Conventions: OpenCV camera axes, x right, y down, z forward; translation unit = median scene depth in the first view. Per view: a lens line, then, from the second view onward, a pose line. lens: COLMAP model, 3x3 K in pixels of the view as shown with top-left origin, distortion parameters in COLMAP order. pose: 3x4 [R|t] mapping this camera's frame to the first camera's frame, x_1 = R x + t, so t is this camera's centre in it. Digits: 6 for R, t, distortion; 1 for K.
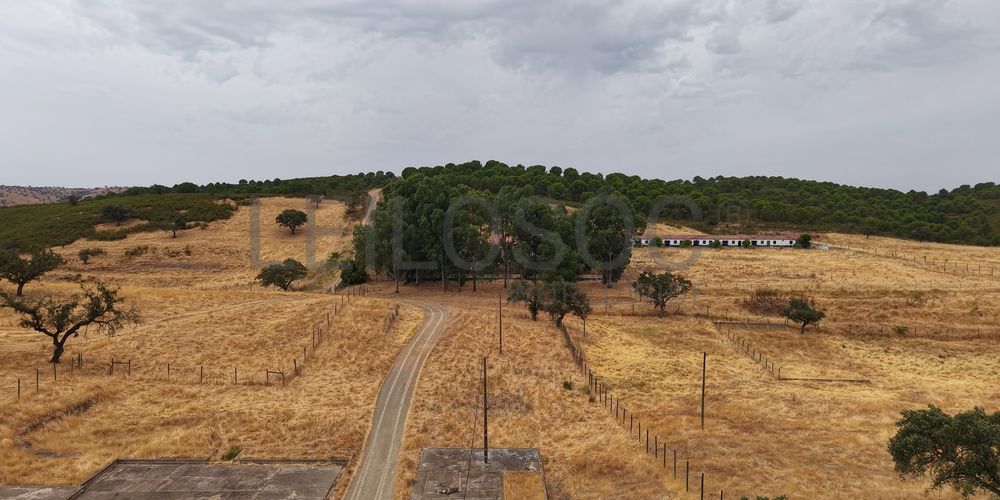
lens RADIAL K [[731.1, 0, 505.2], [0, 731.1, 248.1], [0, 0, 1]] dist [0.041789, -0.054230]
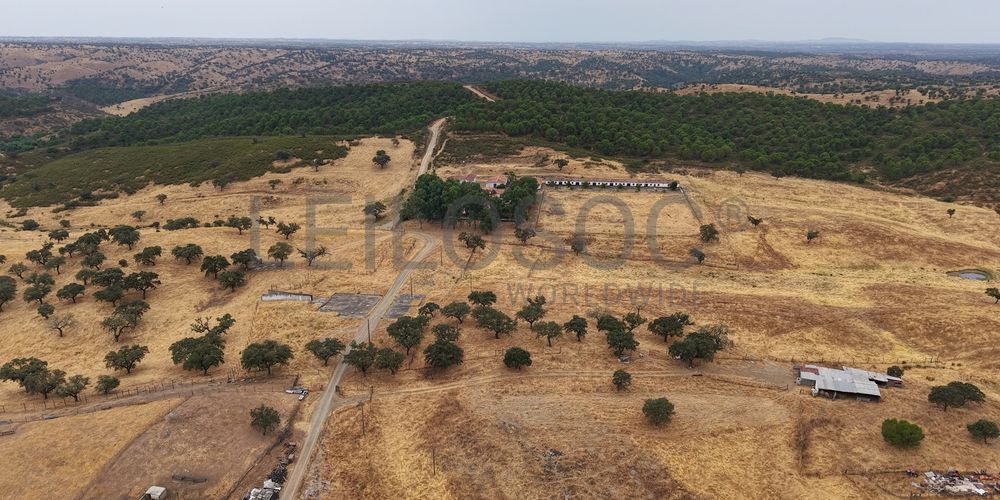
lens RADIAL K [[731.1, 0, 505.2], [0, 731.1, 248.1], [0, 0, 1]] dist [0.041789, -0.054230]
pose [[0.990670, 0.036473, -0.131312, 0.218798], [-0.009370, 0.979472, 0.201364, -0.179751], [0.135961, -0.198254, 0.970675, -0.634417]]
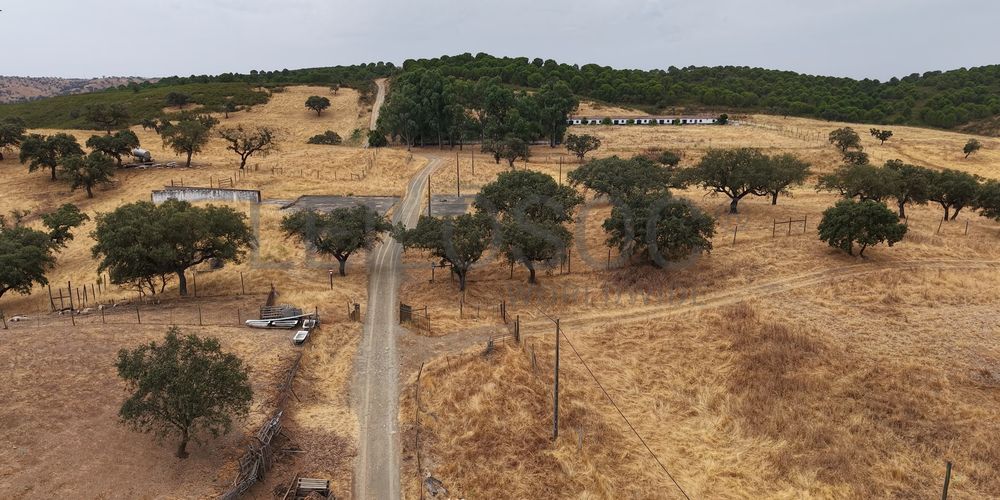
lens RADIAL K [[731.1, 0, 505.2], [0, 731.1, 248.1], [0, 0, 1]] dist [0.041789, -0.054230]
pose [[0.999994, -0.002745, 0.002282, 0.022942], [0.002382, 0.989242, 0.146267, 0.021262], [-0.002659, -0.146261, 0.989242, -0.263130]]
